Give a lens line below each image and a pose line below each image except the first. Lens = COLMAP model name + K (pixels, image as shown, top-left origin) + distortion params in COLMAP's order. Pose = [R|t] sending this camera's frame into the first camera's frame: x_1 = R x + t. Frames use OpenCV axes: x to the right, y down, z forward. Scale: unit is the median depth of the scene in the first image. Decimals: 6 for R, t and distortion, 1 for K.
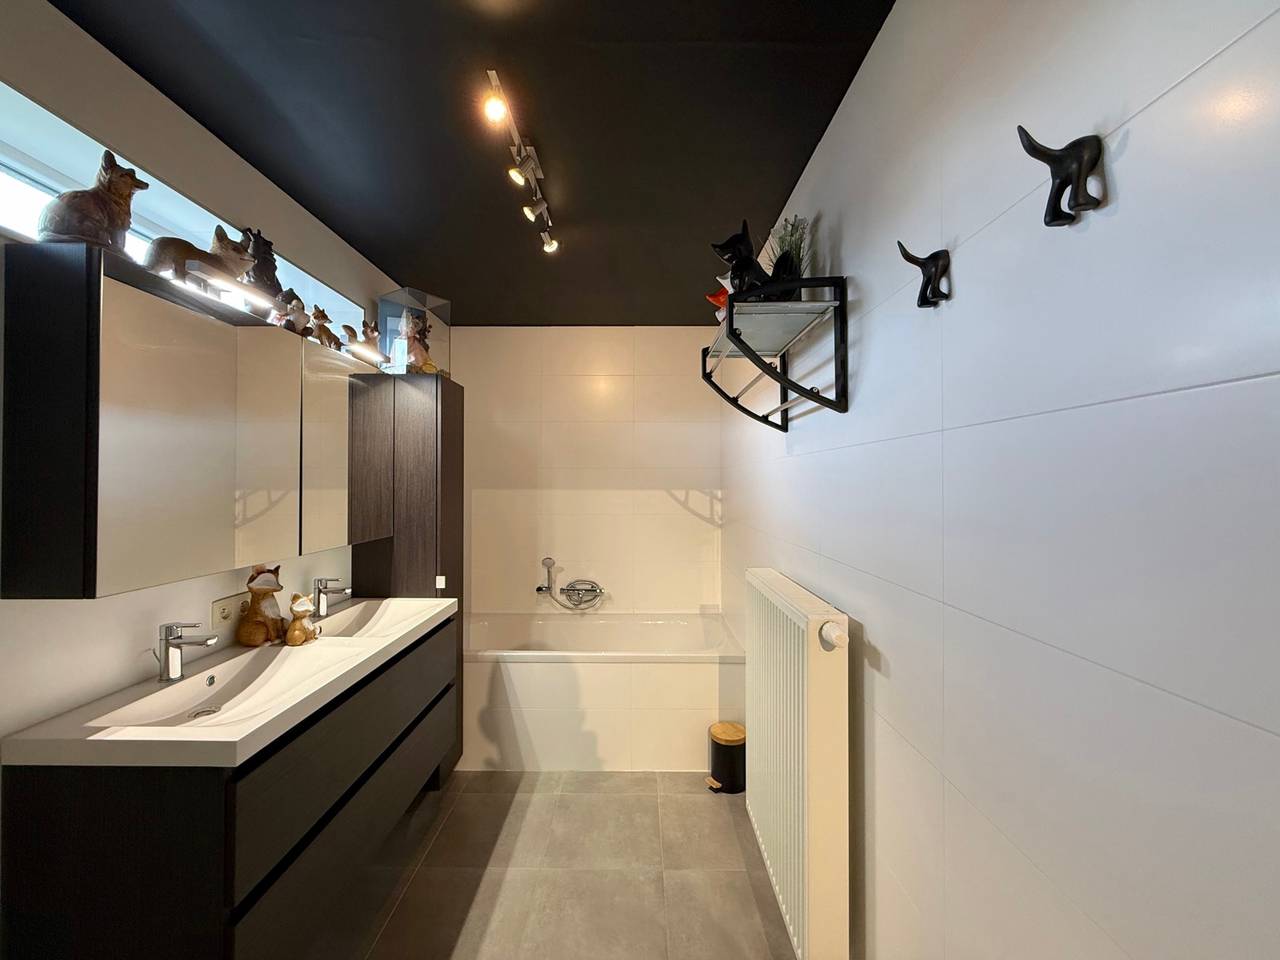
lens RADIAL K [[508.1, 0, 635.1], [0, 508.1, 477.3], [0, 0, 1]] dist [0.000632, 0.000214]
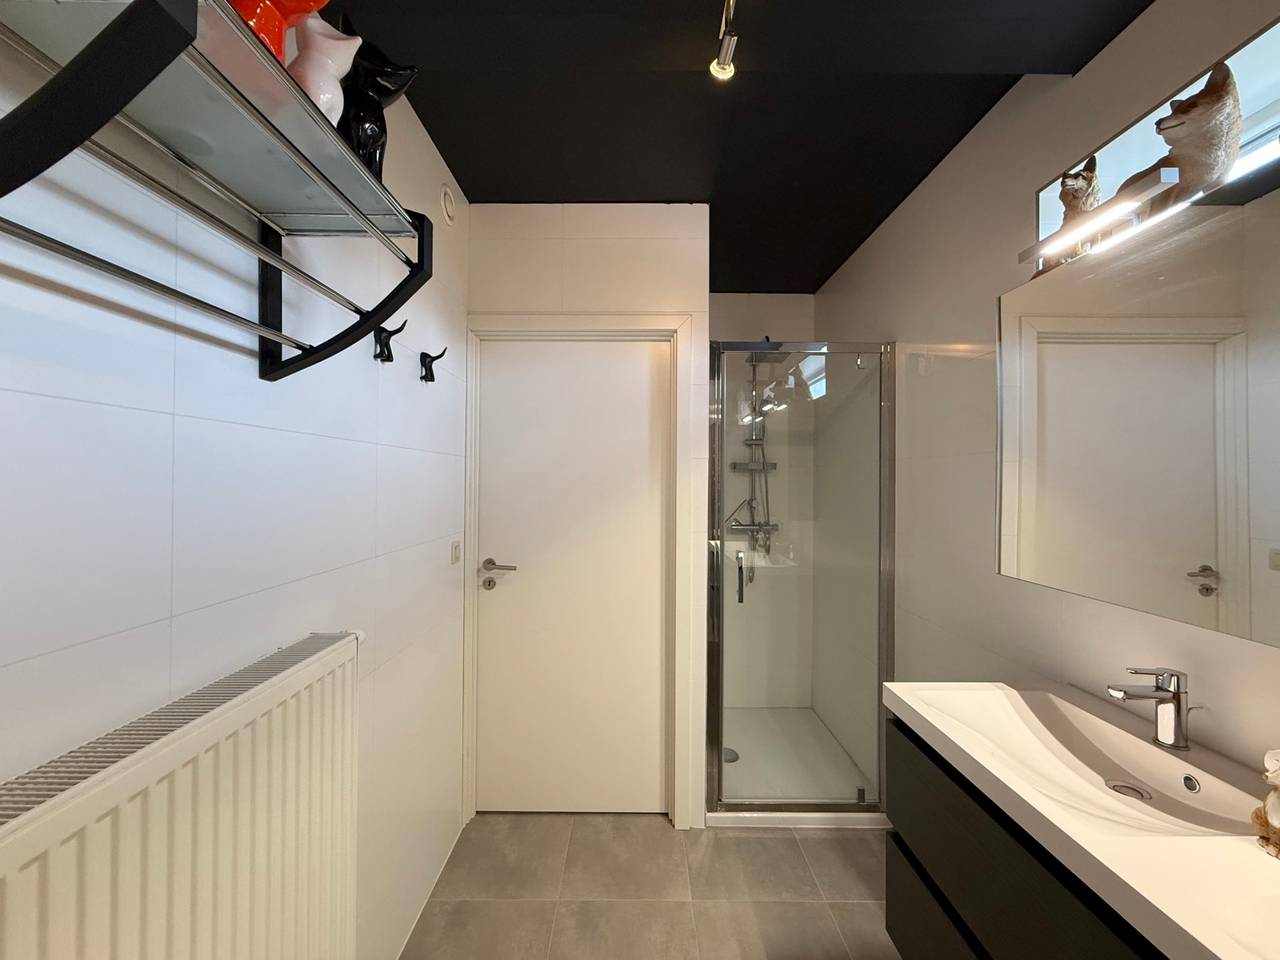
lens RADIAL K [[508.1, 0, 635.1], [0, 508.1, 477.3], [0, 0, 1]] dist [0.000632, 0.000214]
pose [[-0.999799, -0.012240, -0.015877, -0.105789], [-0.012014, 0.999826, -0.014285, 0.023428], [0.016049, -0.014091, -0.999772, 1.740667]]
